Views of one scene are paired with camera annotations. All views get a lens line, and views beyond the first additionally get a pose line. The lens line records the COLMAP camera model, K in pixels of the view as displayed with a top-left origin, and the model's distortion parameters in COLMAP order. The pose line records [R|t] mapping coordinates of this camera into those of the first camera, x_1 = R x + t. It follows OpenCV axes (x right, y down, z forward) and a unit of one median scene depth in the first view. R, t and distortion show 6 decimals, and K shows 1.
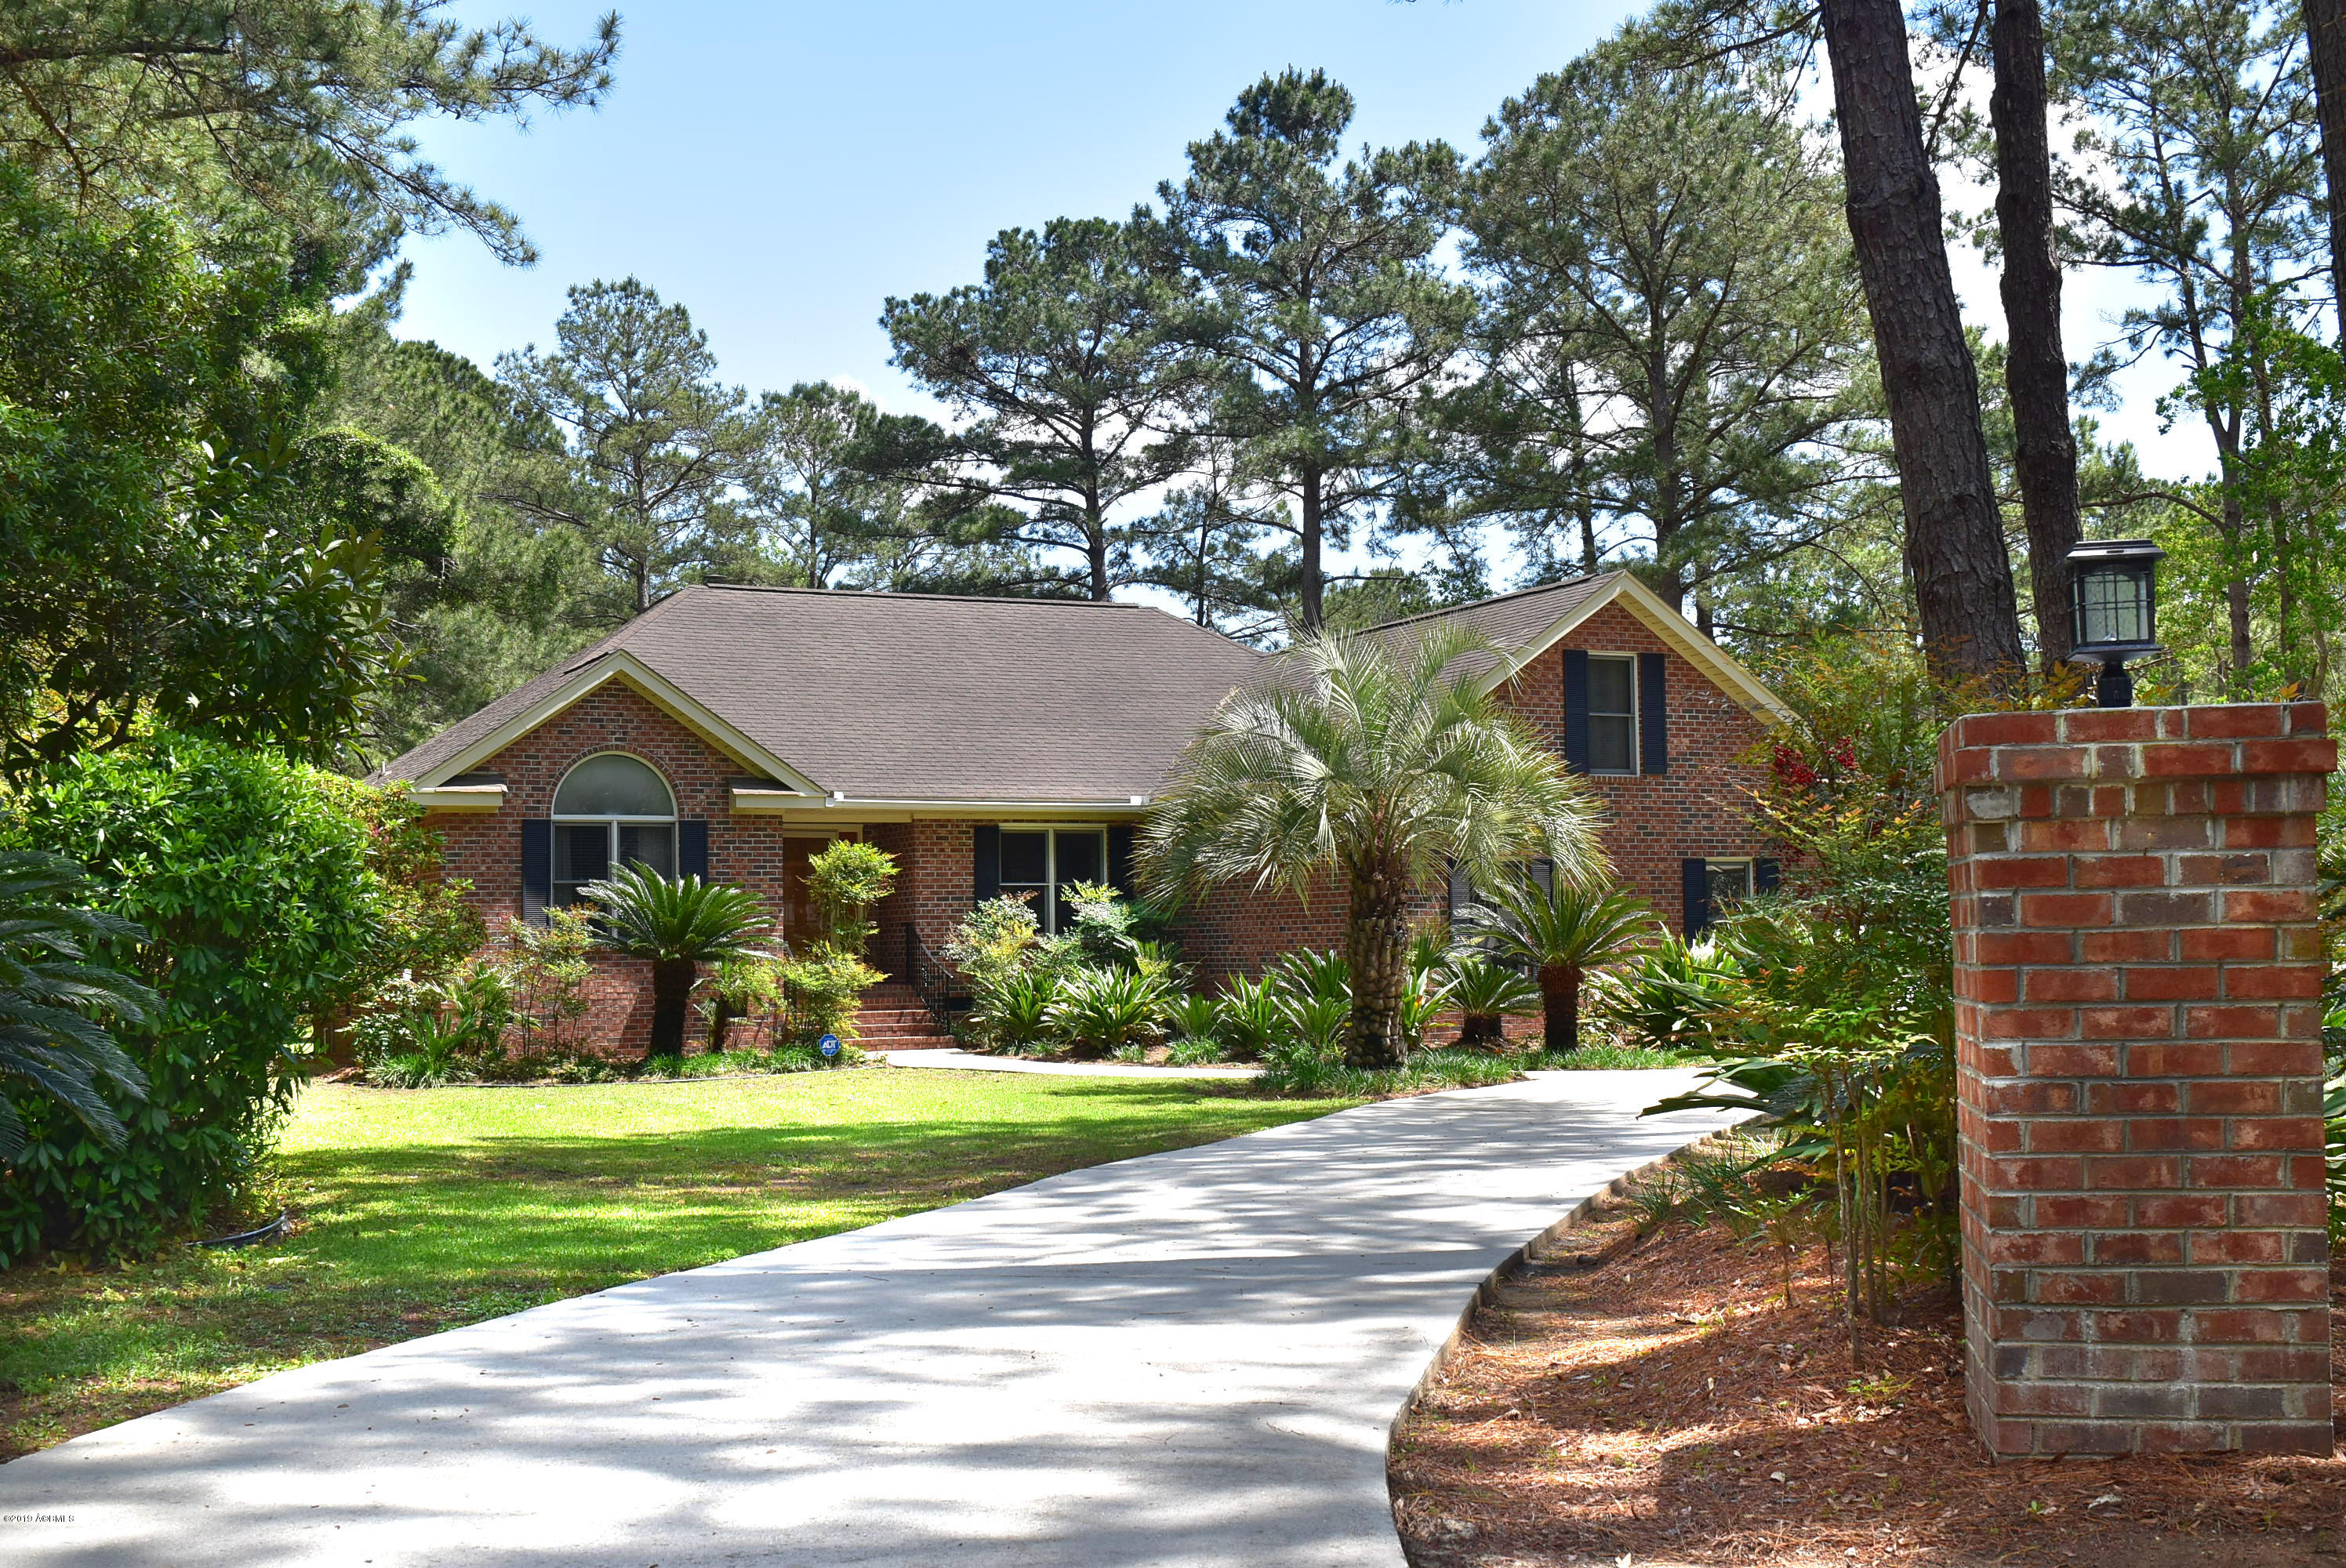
lens RADIAL K [[2701.7, 0, 1165.5], [0, 2701.7, 784.3], [0, 0, 1]] dist [-0.038194, 0.000000]
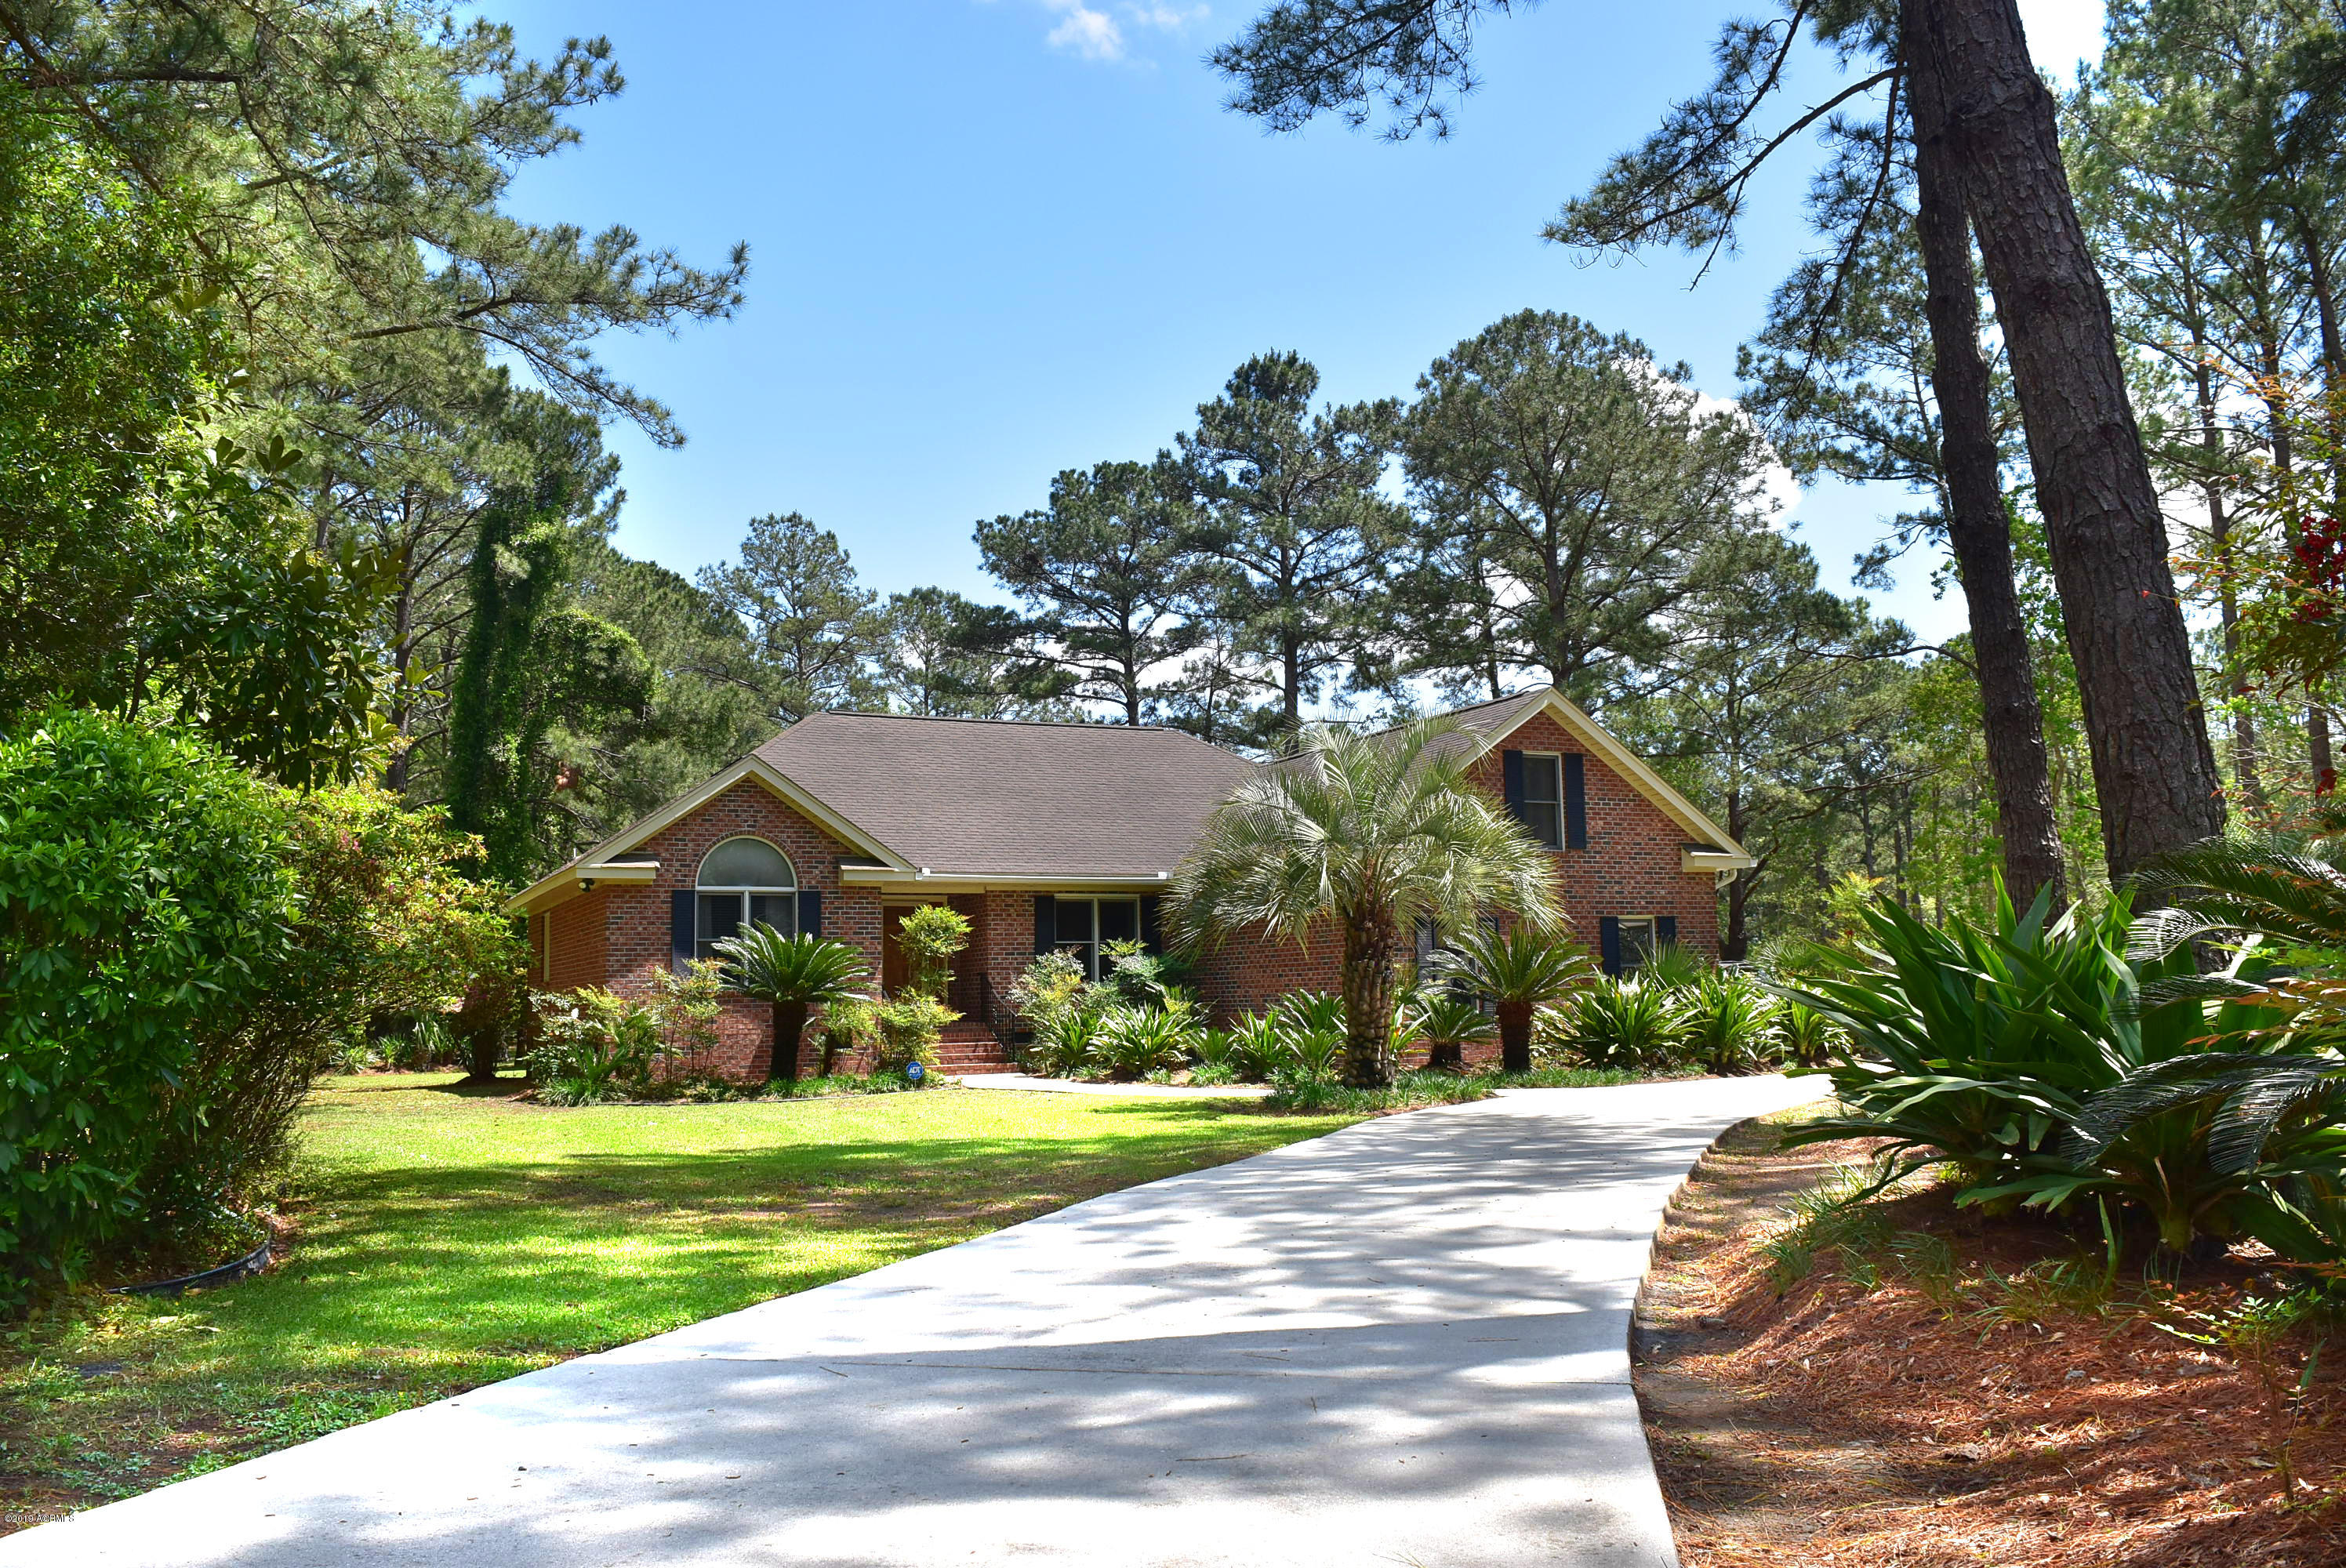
lens RADIAL K [[1863.0, 0, 1164.4], [0, 1863.0, 780.5], [0, 0, 1]] dist [-0.071909, 0.001634]
pose [[0.999940, -0.006011, -0.009175, -0.002025], [0.005466, 0.998284, -0.058302, 0.013443], [0.009510, 0.058248, 0.998257, 0.137119]]
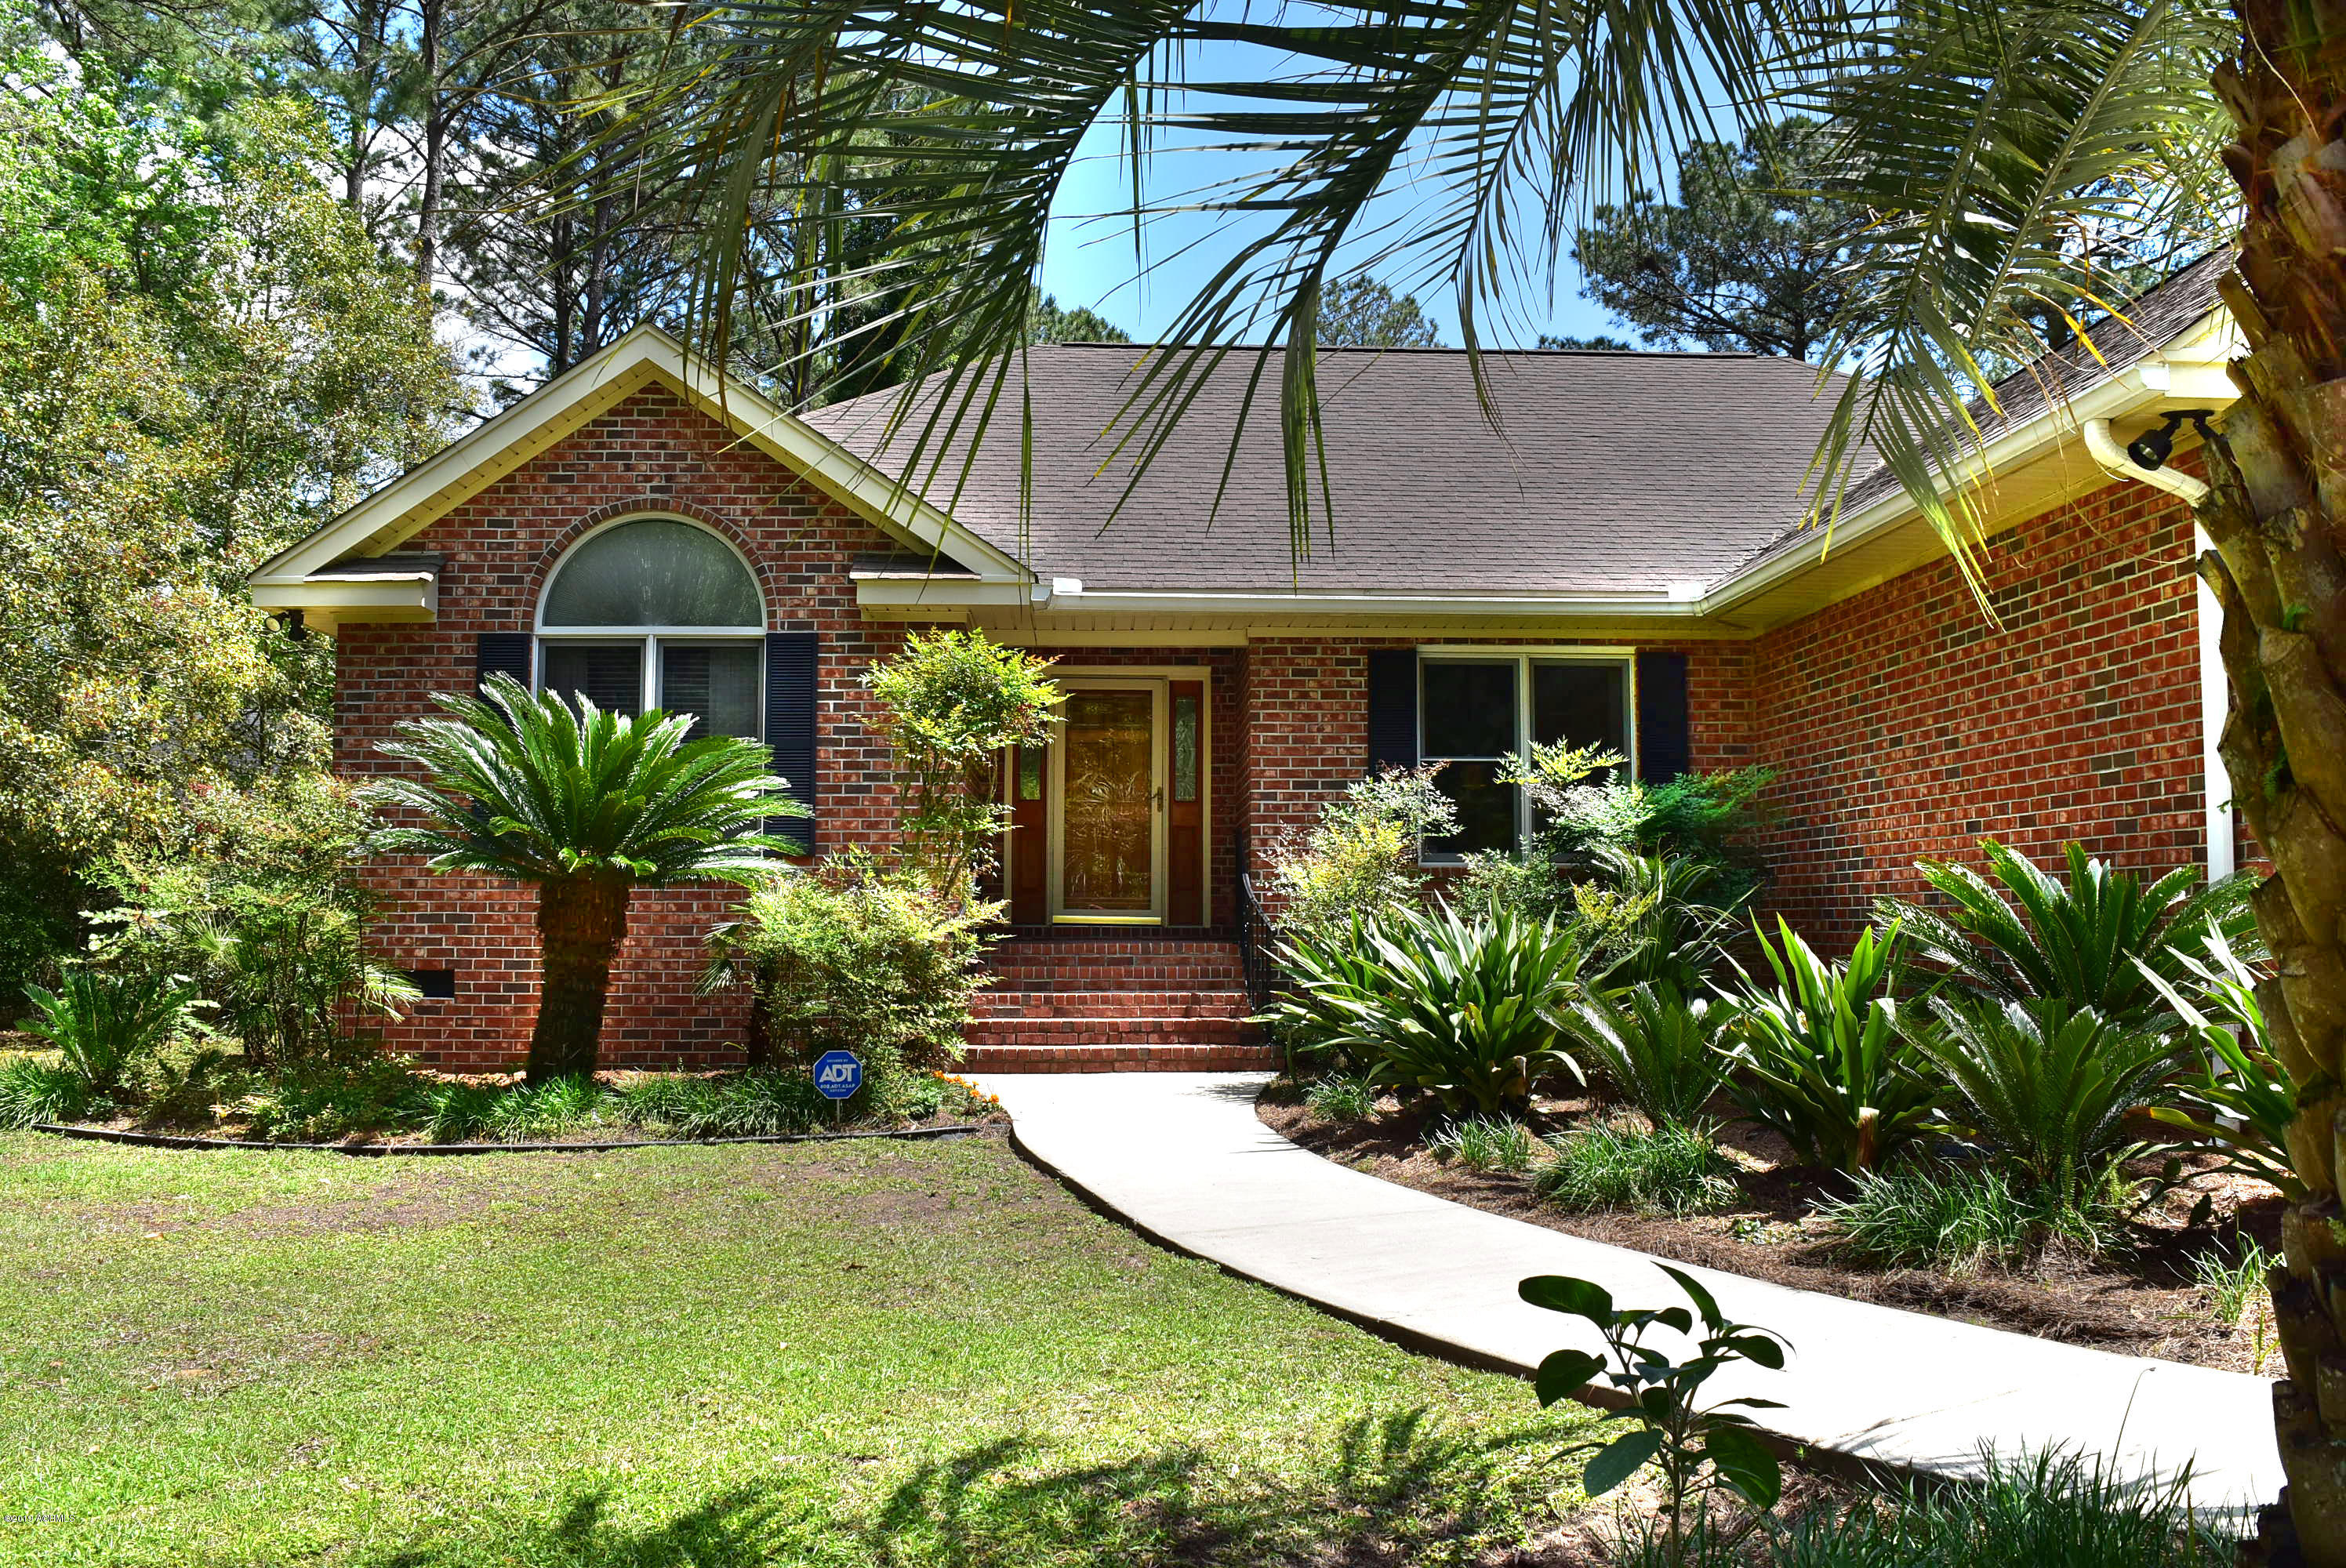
lens RADIAL K [[1863.0, 0, 1175.5], [0, 1863.0, 776.3], [0, 0, 1]] dist [-0.071909, 0.001634]
pose [[0.918694, -0.018760, -0.394525, 0.042821], [0.013345, 0.999775, -0.016464, 0.049323], [0.394745, 0.009860, 0.918738, 0.687512]]
